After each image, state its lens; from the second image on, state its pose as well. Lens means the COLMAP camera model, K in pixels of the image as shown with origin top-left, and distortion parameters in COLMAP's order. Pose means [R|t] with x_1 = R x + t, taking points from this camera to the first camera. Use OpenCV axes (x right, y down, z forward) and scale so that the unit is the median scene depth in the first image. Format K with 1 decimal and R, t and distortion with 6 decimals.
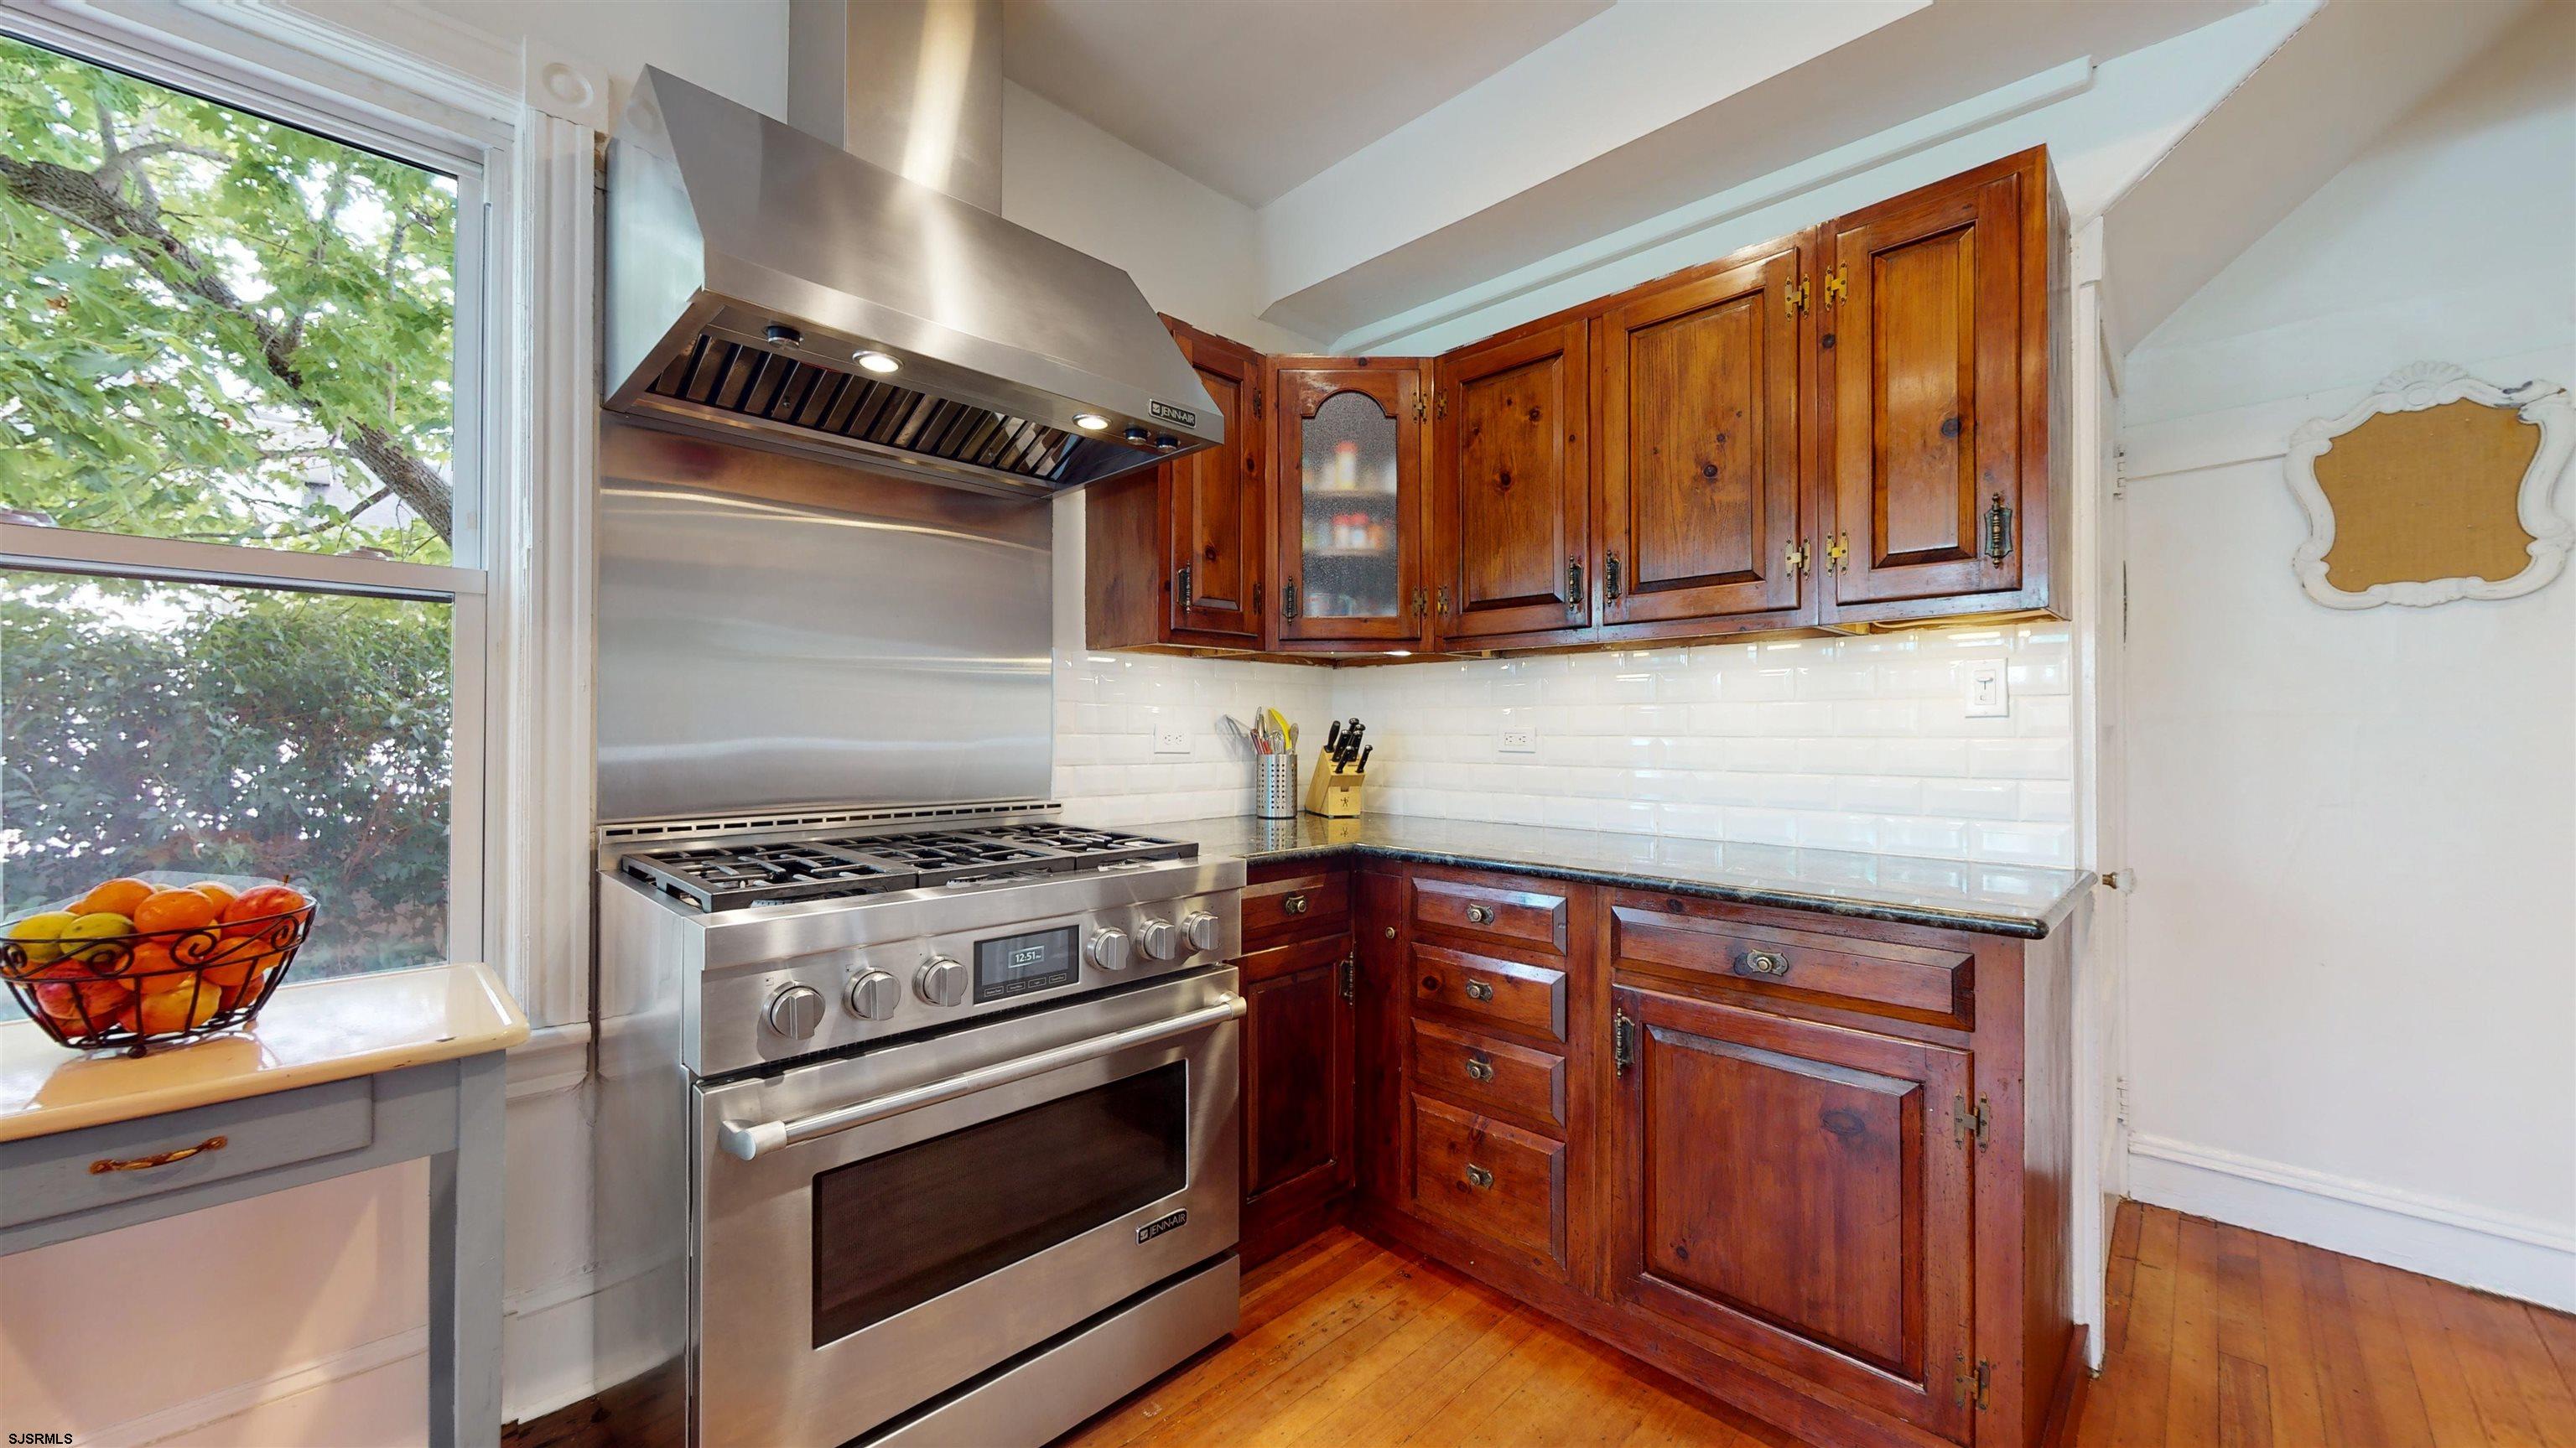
lens RADIAL K [[944.6, 0, 1288.9], [0, 944.6, 726.5], [0, 0, 1]] dist [0.001023, -0.000195]
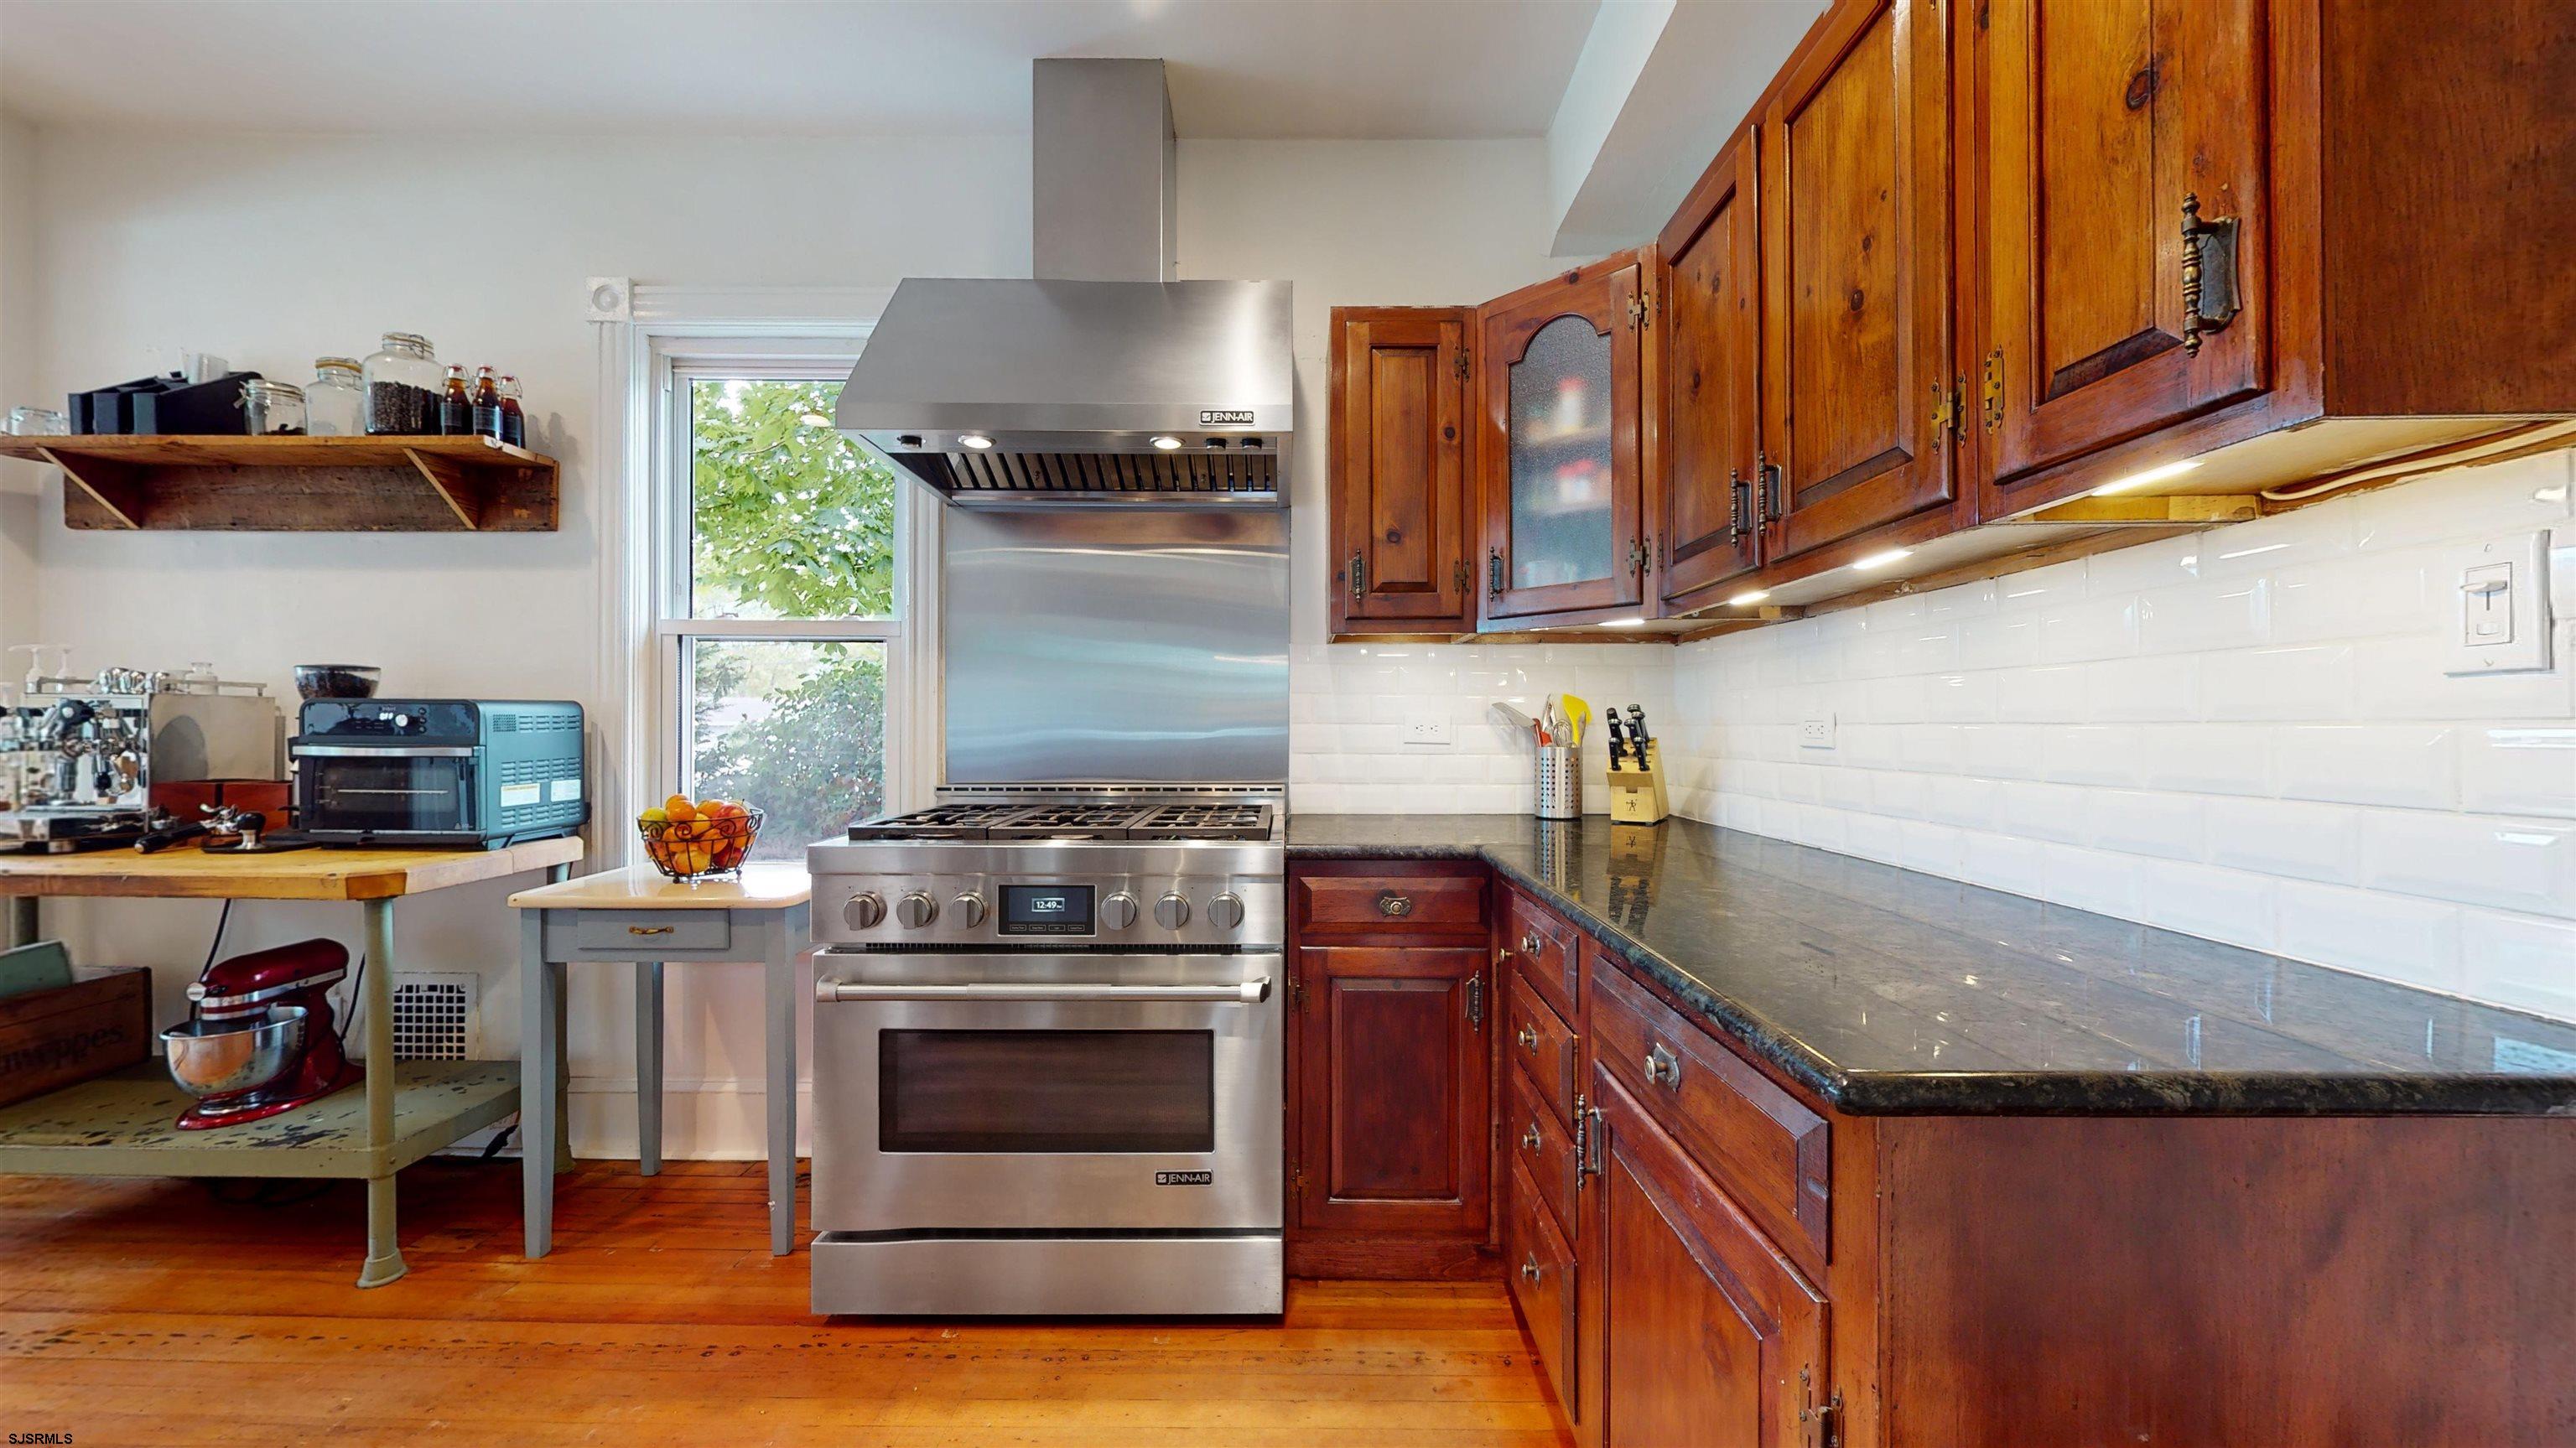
lens RADIAL K [[944.6, 0, 1288.9], [0, 944.6, 726.5], [0, 0, 1]] dist [0.001023, -0.000195]
pose [[0.704858, -0.000222, -0.709348, 0.581610], [0.001557, 0.999998, 0.001234, 0.011939], [0.709346, -0.001974, 0.704857, 0.265466]]
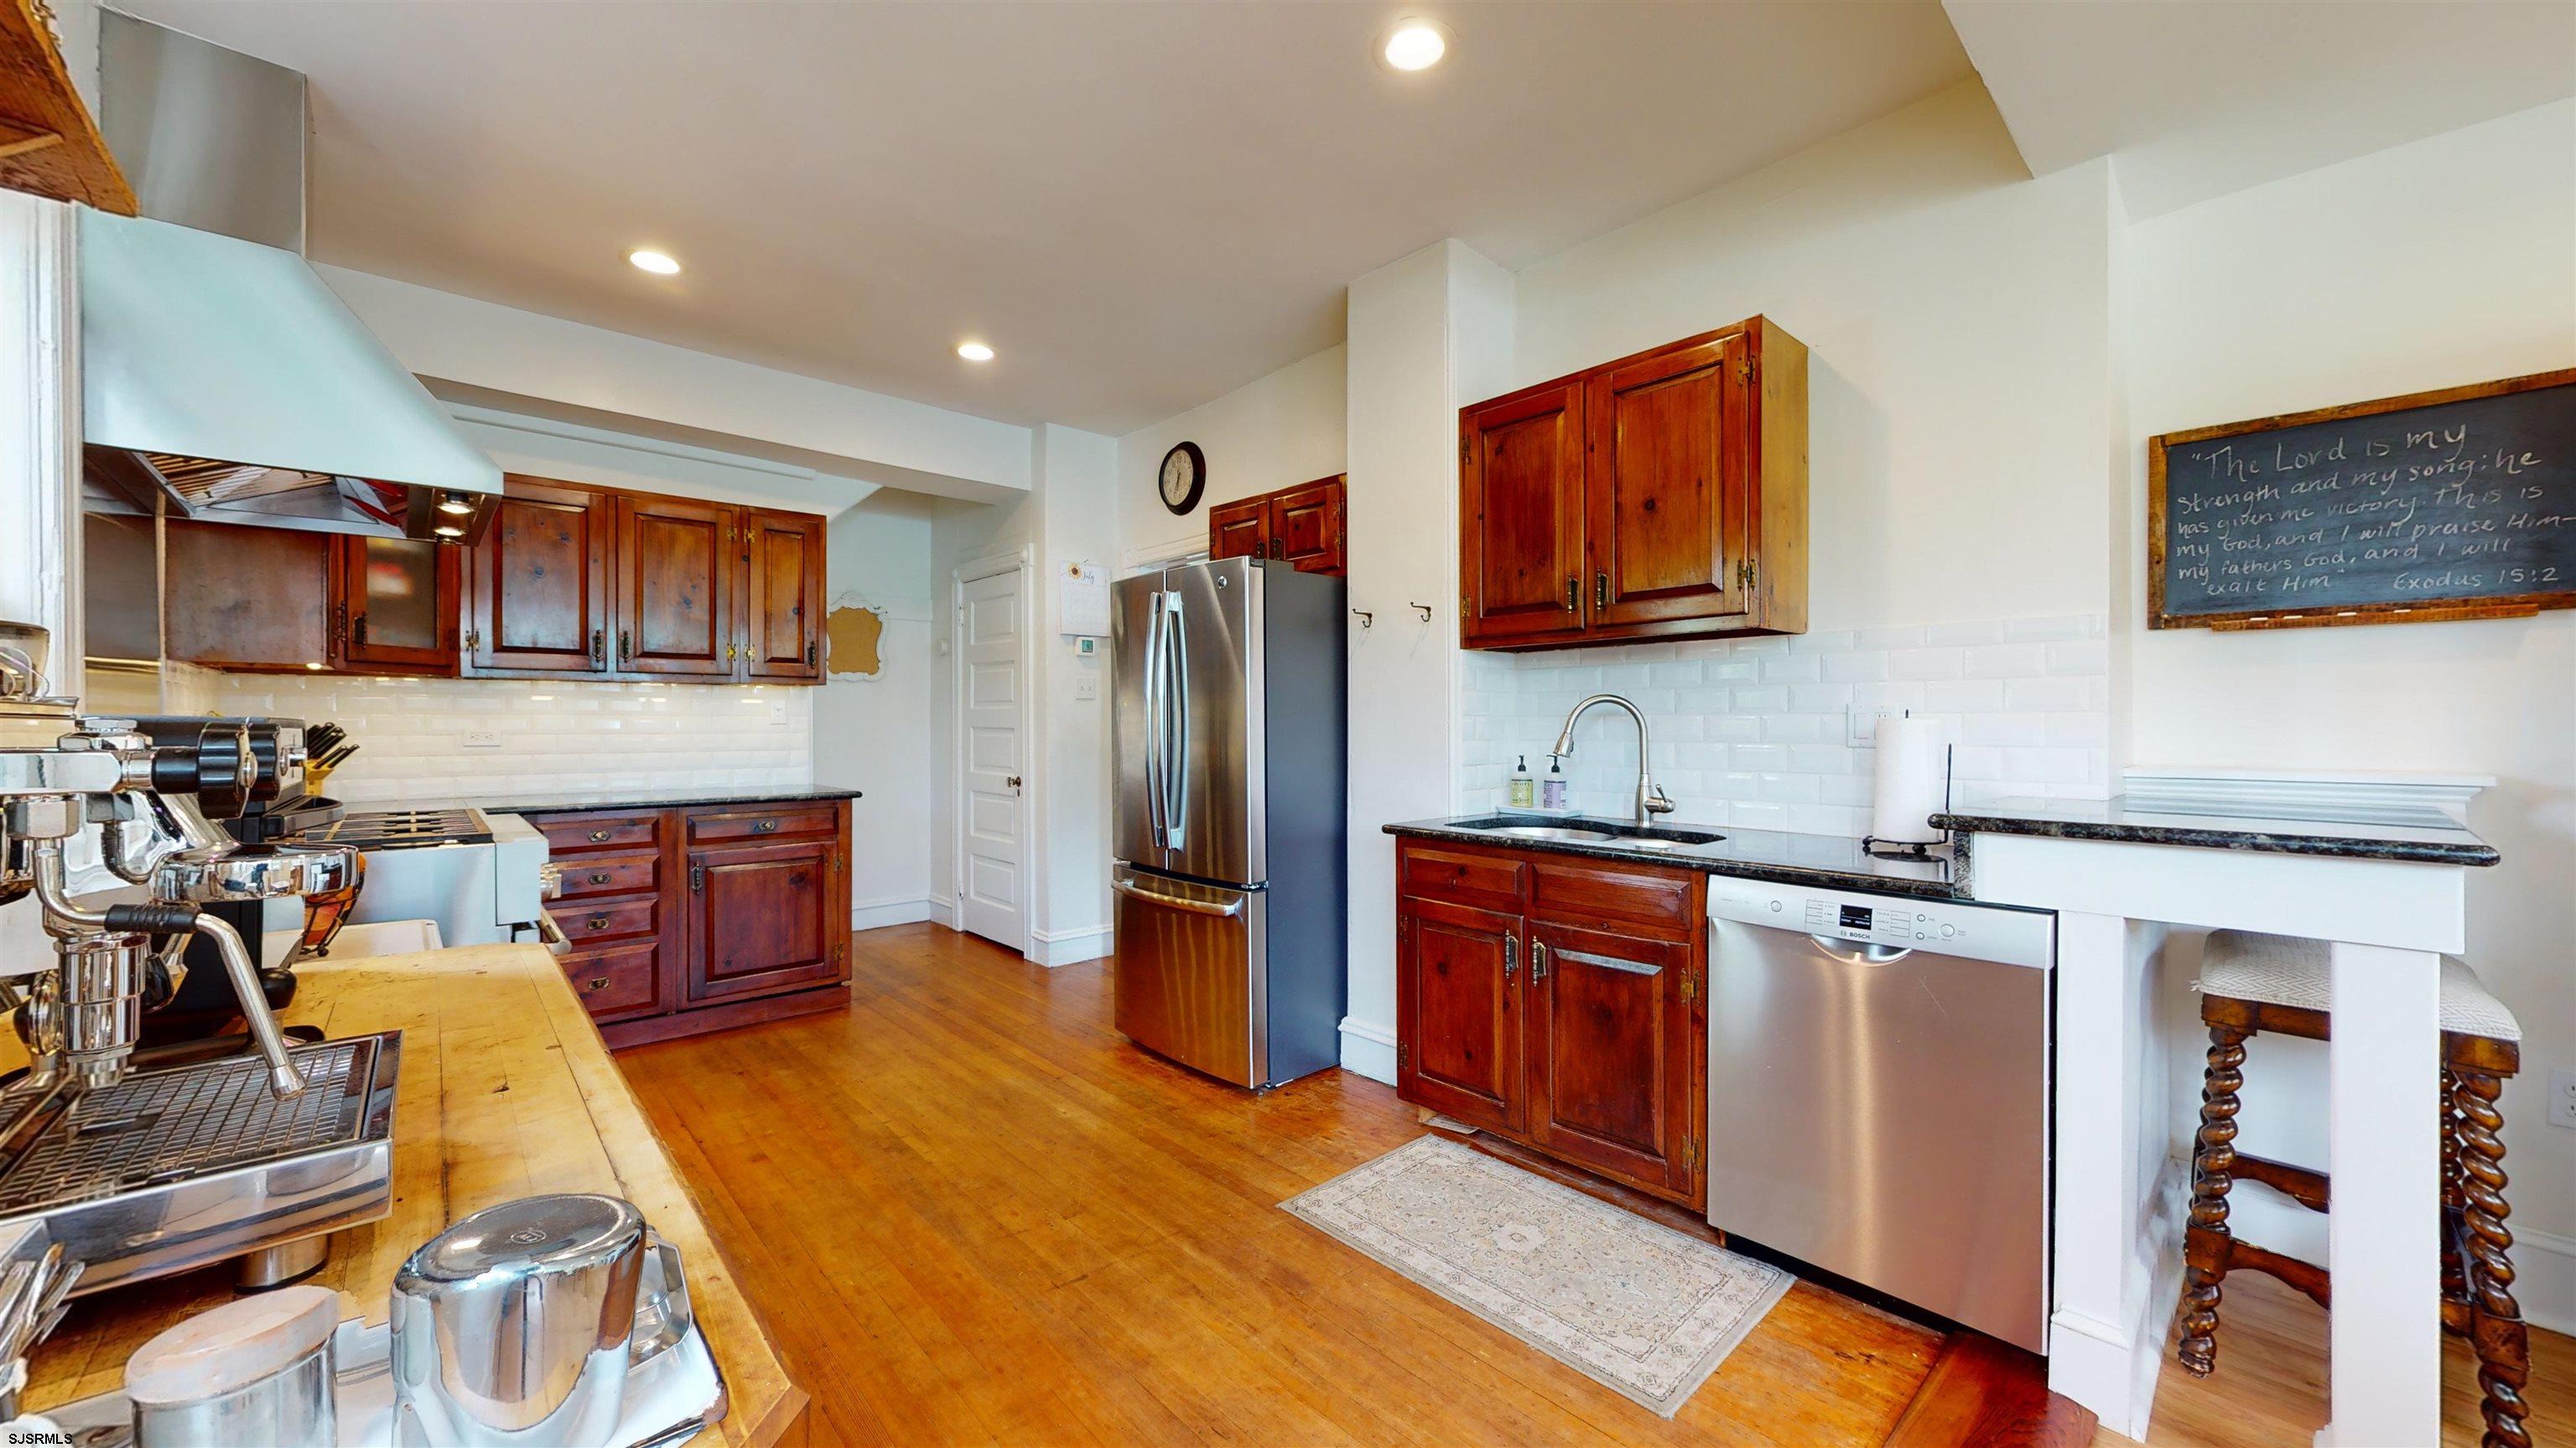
lens RADIAL K [[944.6, 0, 1288.9], [0, 944.6, 726.5], [0, 0, 1]] dist [0.001023, -0.000195]
pose [[0.040009, -0.005009, 0.999187, -1.412450], [-0.004042, 0.999978, 0.005175, -0.019298], [-0.999191, -0.004245, 0.039988, -0.337193]]
